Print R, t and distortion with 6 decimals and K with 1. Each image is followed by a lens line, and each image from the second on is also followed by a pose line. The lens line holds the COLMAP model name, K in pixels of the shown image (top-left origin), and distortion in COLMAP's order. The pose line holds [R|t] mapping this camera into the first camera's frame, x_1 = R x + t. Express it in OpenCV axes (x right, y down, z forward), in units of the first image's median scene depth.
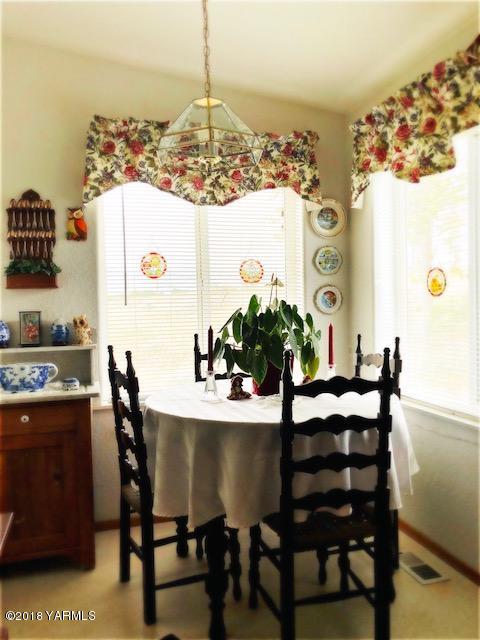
lens RADIAL K [[529.6, 0, 240.0], [0, 529.6, 320.0], [0, 0, 1]] dist [0.117051, -0.250646]
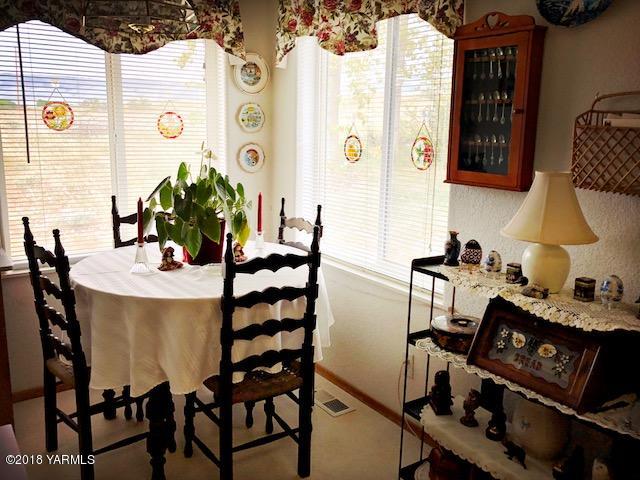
lens RADIAL K [[562.1, 0, 319.0], [0, 562.1, 249.1], [0, 0, 1]] dist [0.005416, -0.000129]
pose [[0.949560, -0.025294, 0.312564, -0.064889], [-0.029307, 0.985221, 0.168762, -0.073765], [-0.312214, -0.169410, 0.934785, -0.072490]]
